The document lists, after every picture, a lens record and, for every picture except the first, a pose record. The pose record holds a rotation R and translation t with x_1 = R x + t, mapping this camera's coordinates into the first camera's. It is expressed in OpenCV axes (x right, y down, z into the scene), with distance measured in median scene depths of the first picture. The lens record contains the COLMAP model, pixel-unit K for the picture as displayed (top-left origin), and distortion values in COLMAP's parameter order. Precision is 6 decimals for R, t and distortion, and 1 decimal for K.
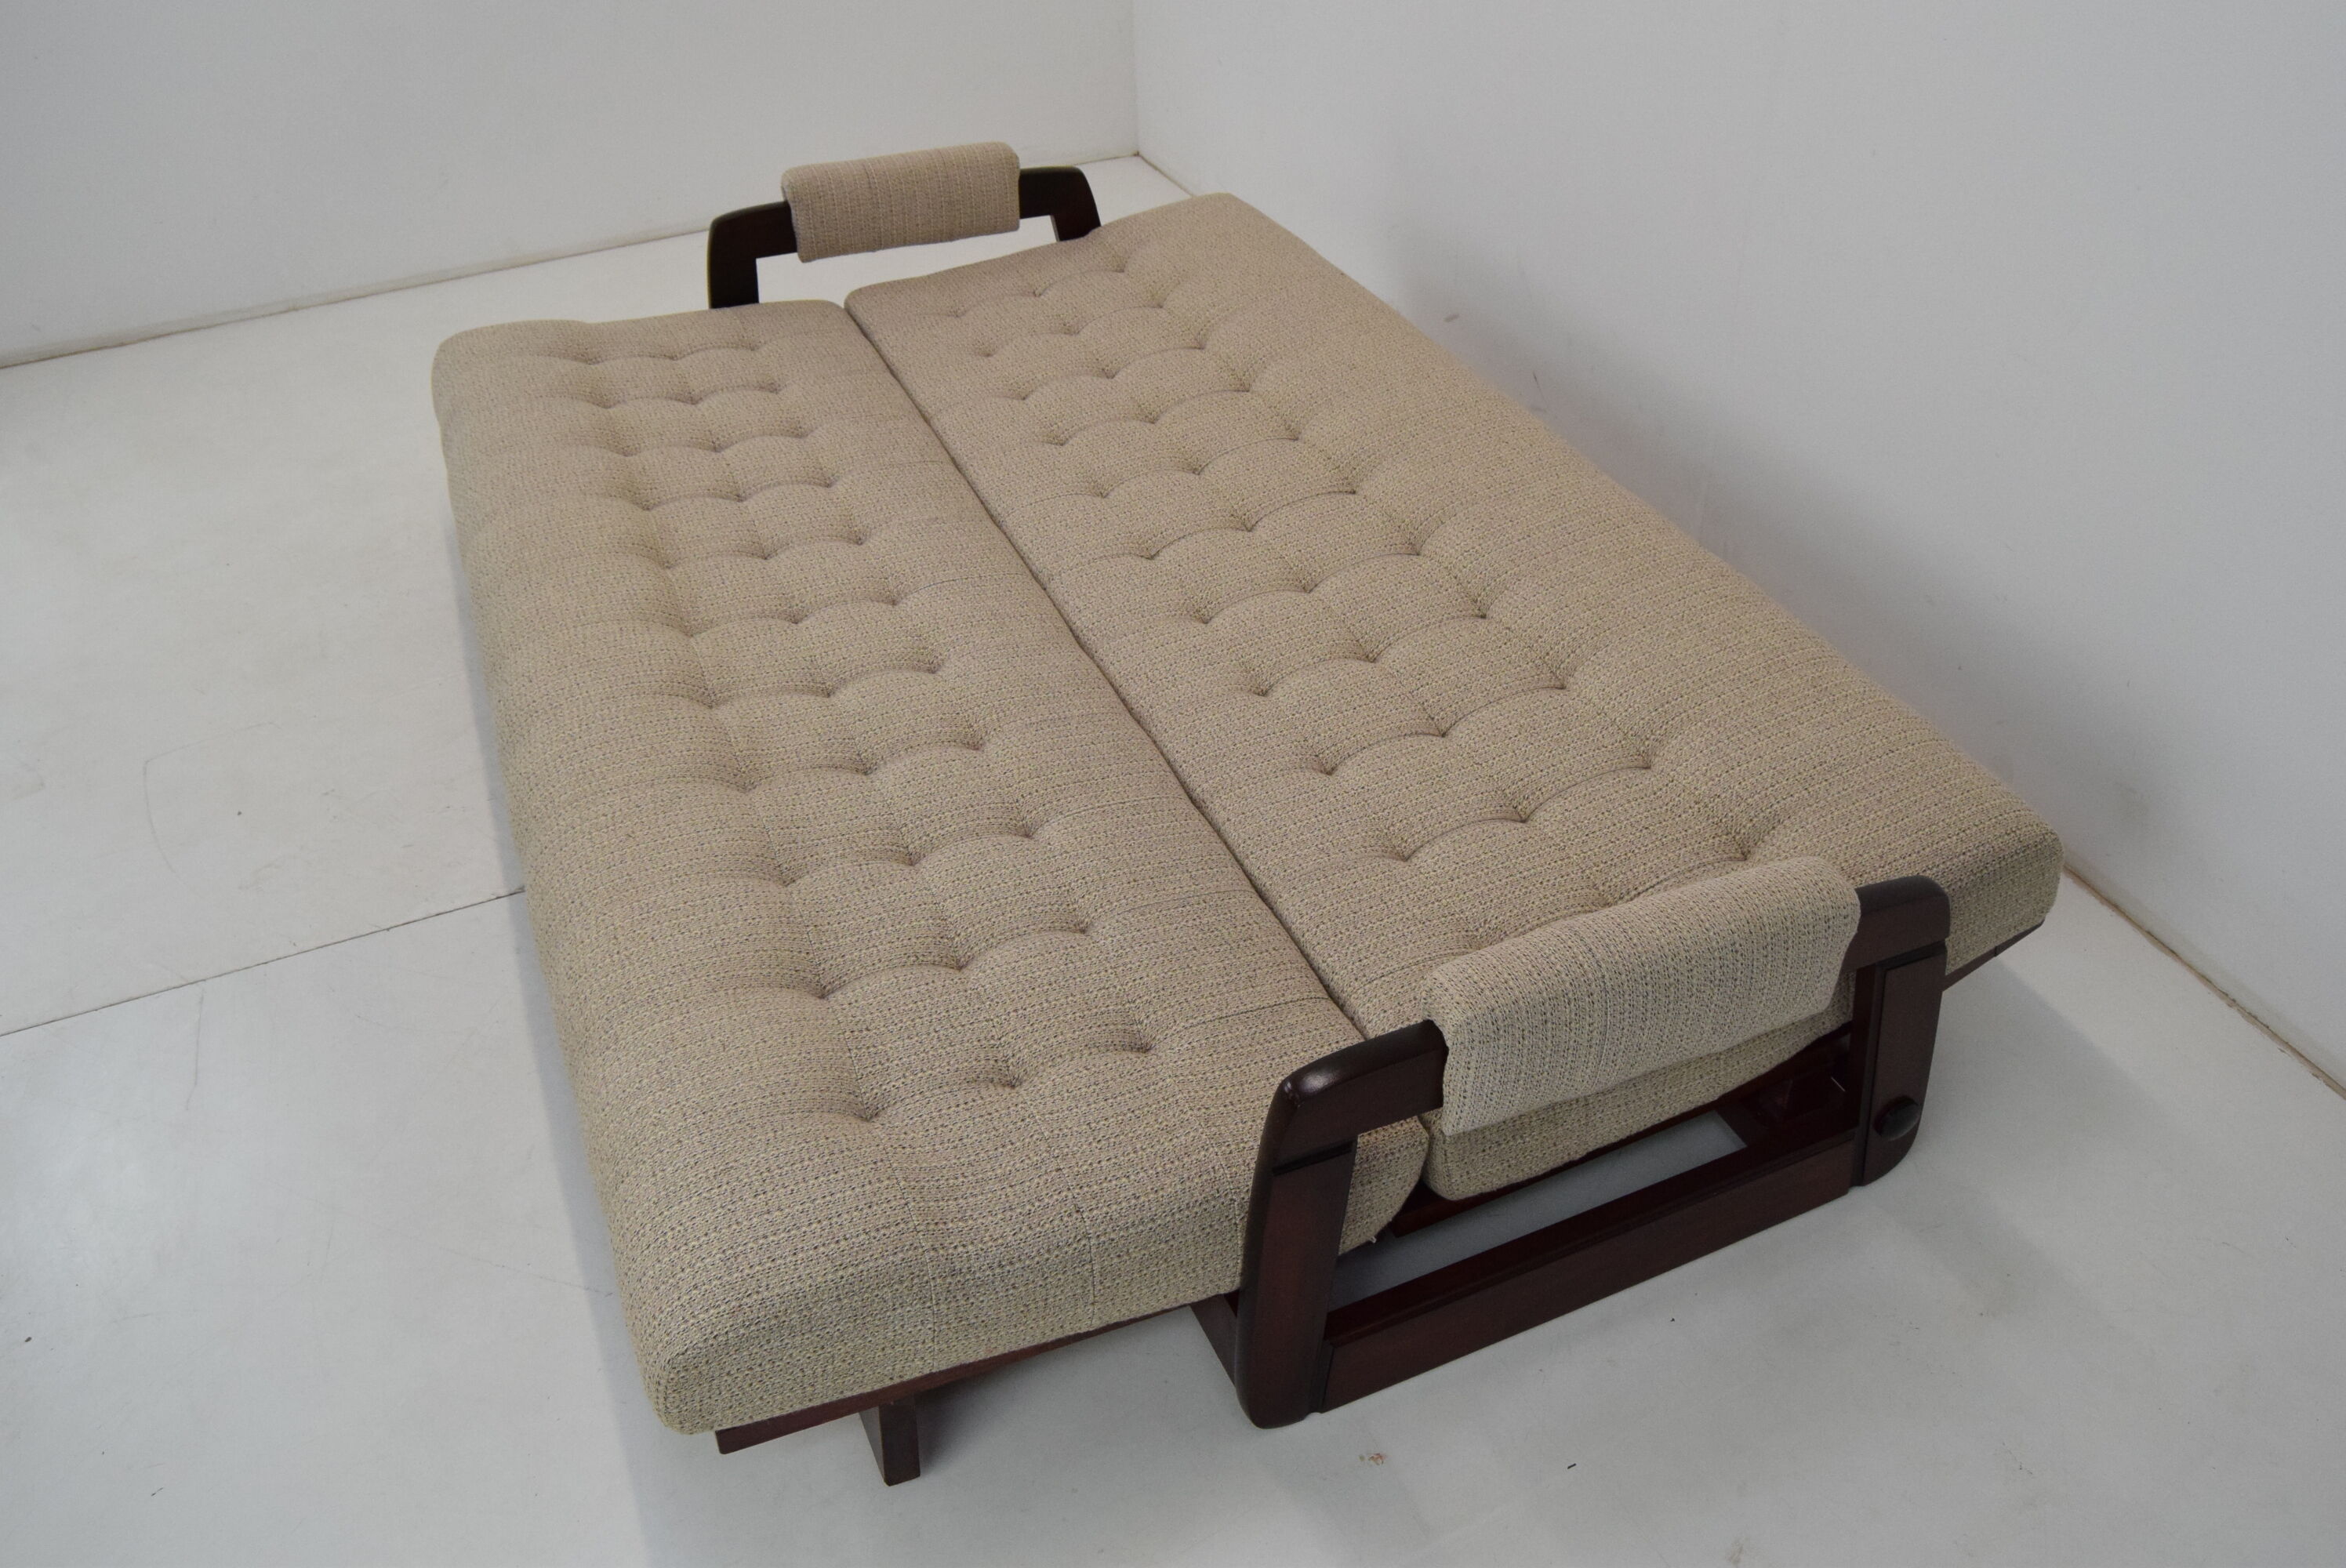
lens RADIAL K [[1797.0, 0, 1171.0], [0, 1797.0, 791.8], [0, 0, 1]] dist [-0.083368, 0.015447]
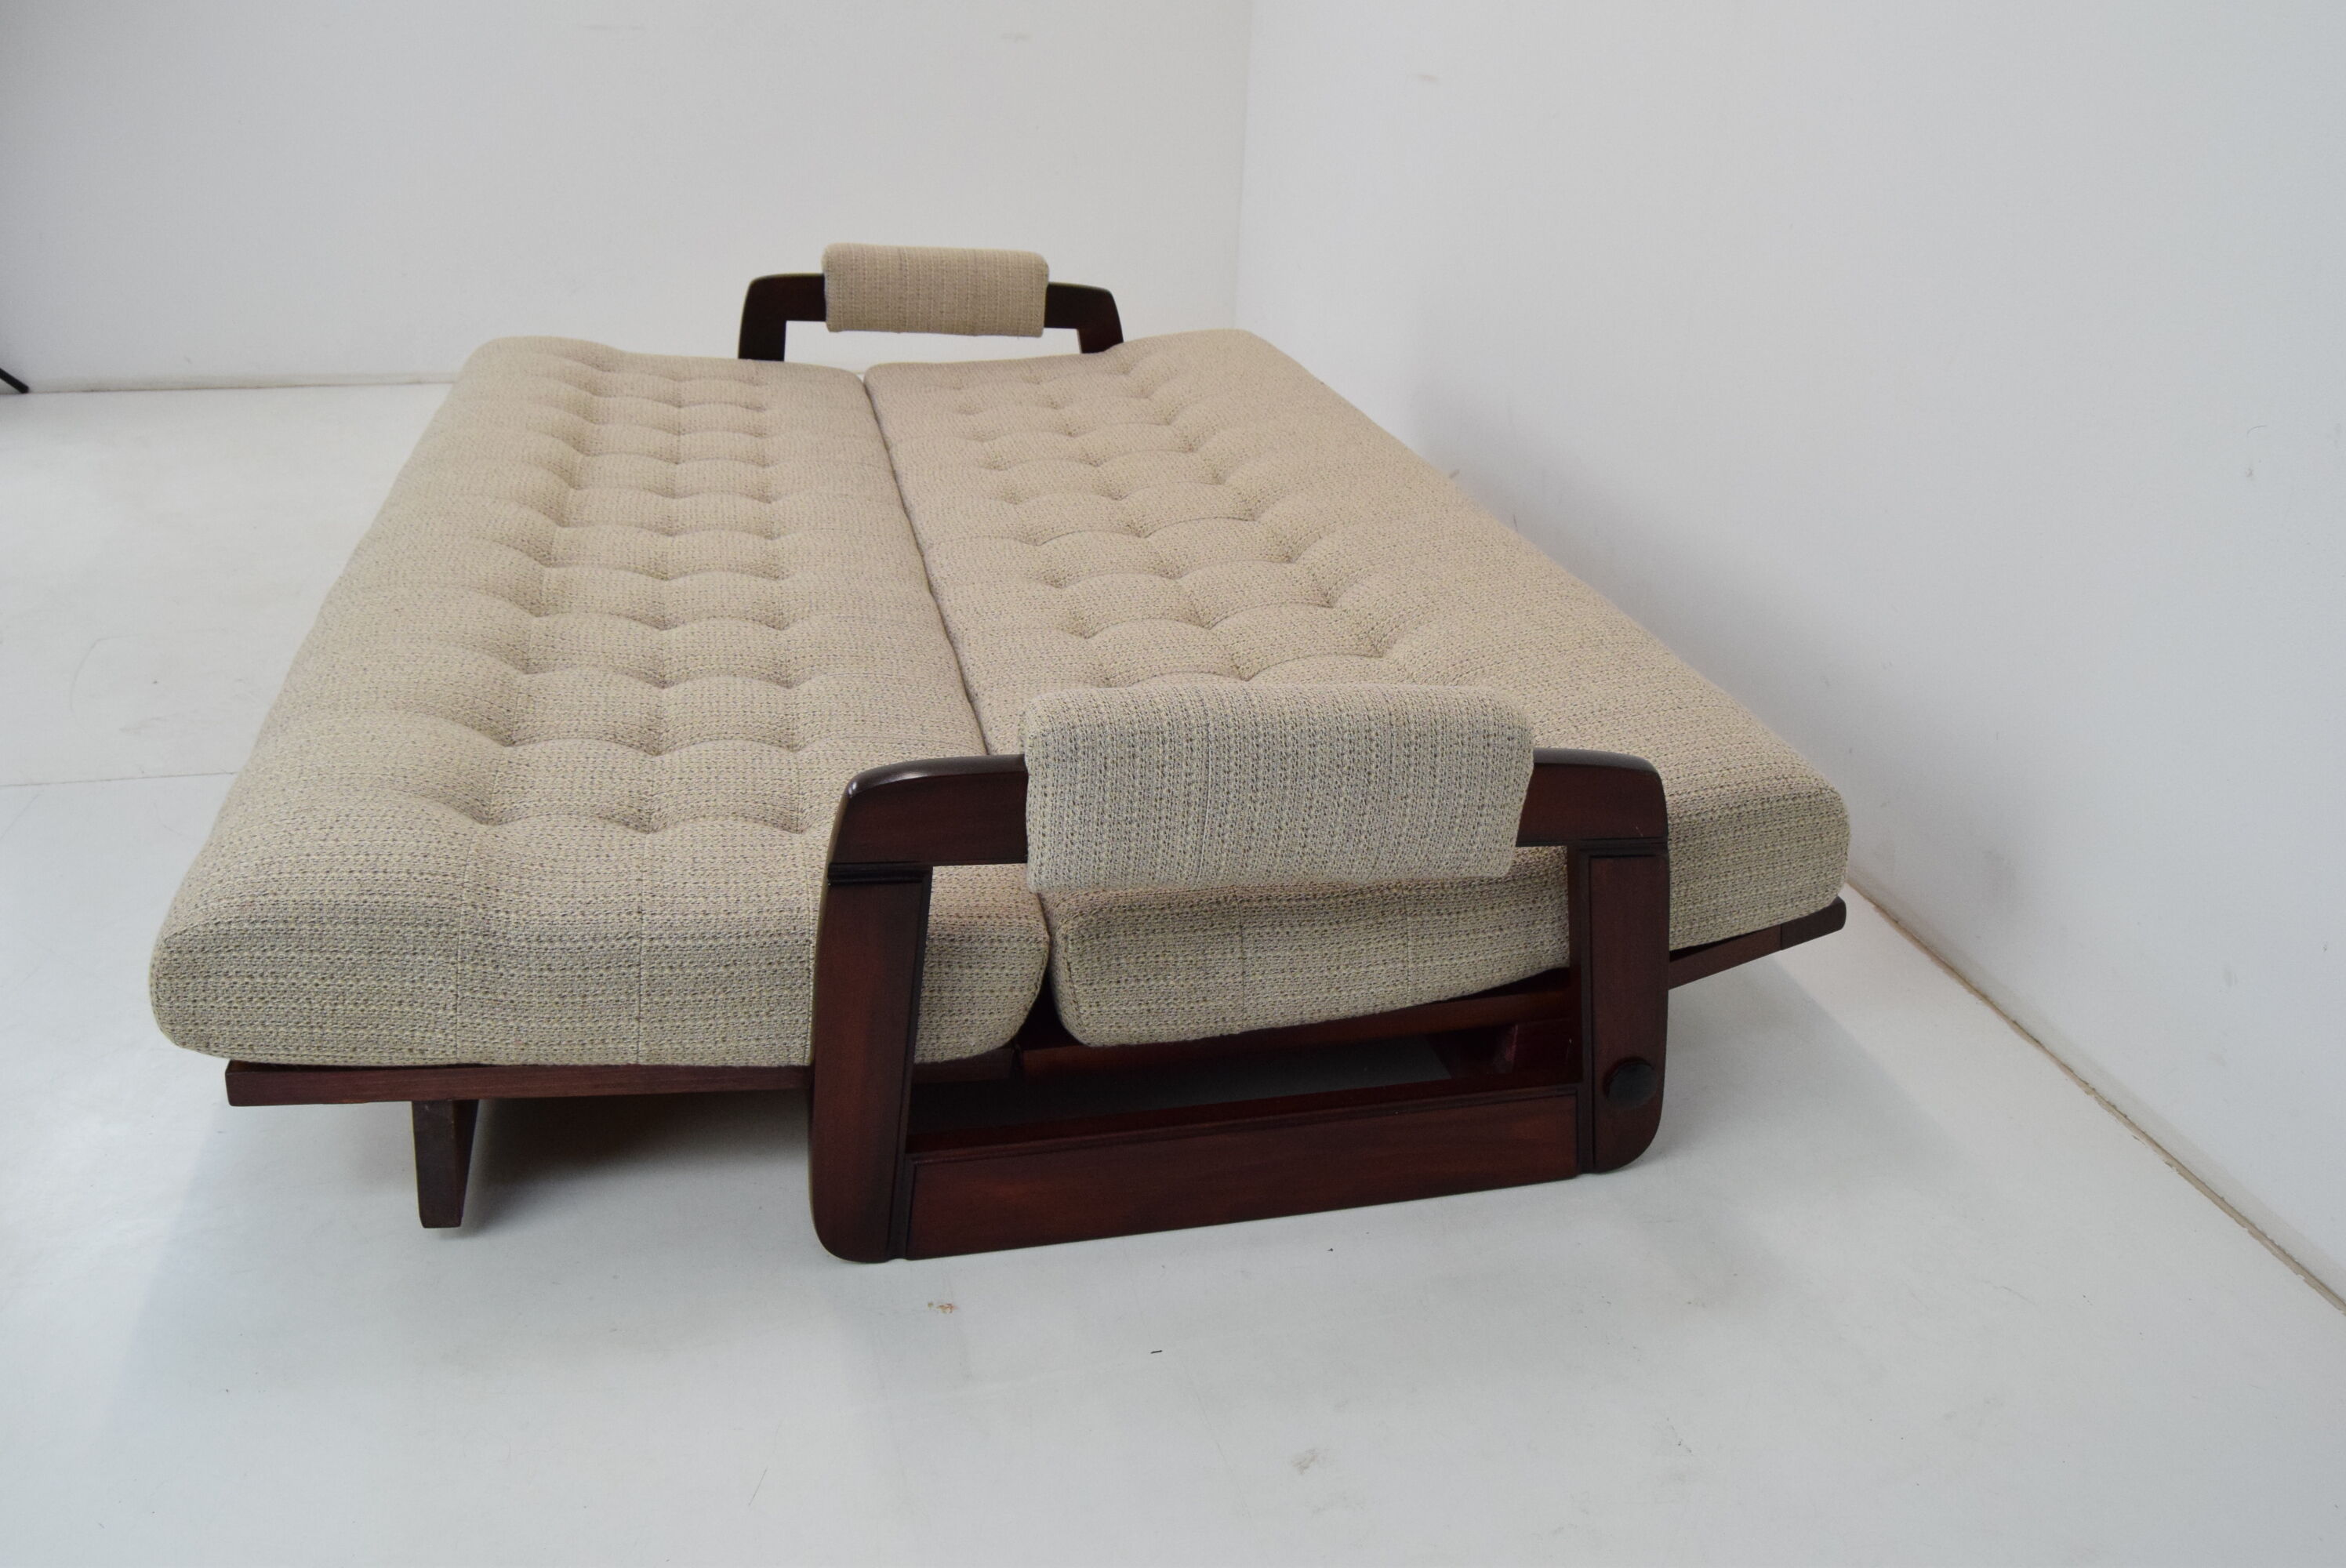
lens RADIAL K [[1797.0, 0, 1163.8], [0, 1797.0, 799.7], [0, 0, 1]] dist [-0.083368, 0.015447]
pose [[0.982964, 0.138531, -0.120791, 0.261320], [-0.160900, 0.966243, -0.201211, 0.257697], [0.088840, 0.217218, 0.972072, 0.074355]]
